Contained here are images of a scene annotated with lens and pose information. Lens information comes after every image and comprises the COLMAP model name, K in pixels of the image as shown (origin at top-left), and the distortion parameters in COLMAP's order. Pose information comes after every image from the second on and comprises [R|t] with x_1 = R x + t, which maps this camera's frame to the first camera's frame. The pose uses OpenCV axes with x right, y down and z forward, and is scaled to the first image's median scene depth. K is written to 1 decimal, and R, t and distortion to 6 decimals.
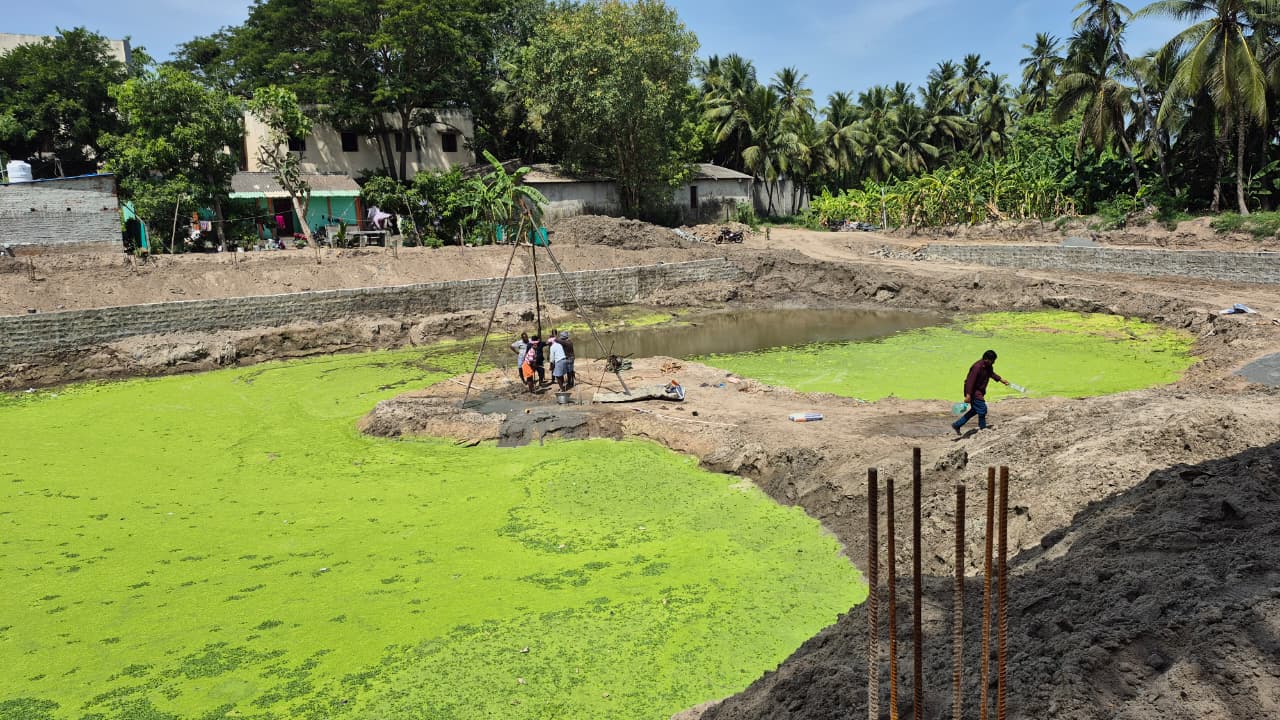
lens RADIAL K [[1073.5, 0, 640.0], [0, 1073.5, 360.0], [0, 0, 1]] dist [0.000162, -0.009136]
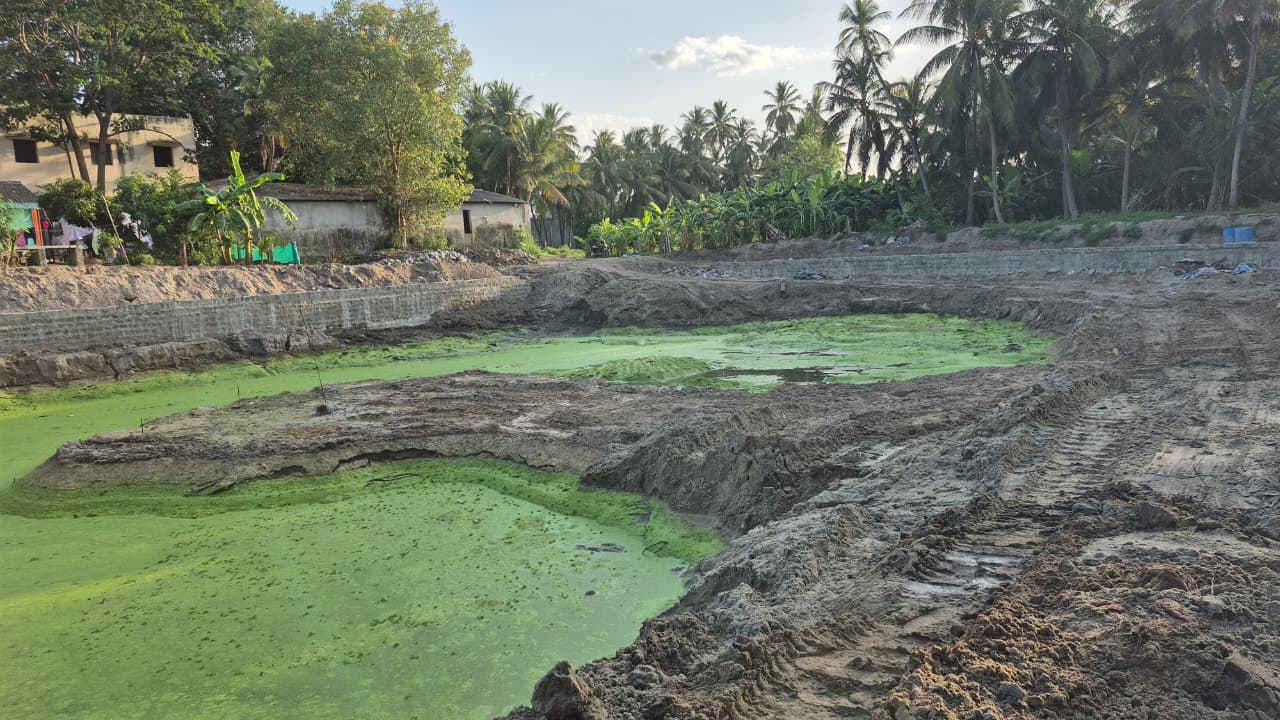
lens RADIAL K [[855.5, 0, 640.0], [0, 855.5, 360.0], [0, 0, 1]] dist [0.003783, -0.050211]
pose [[0.940059, -0.038670, 0.338811, -0.060842], [0.077961, 0.991608, -0.103131, 0.049770], [-0.331980, 0.123364, 0.935185, 0.285931]]
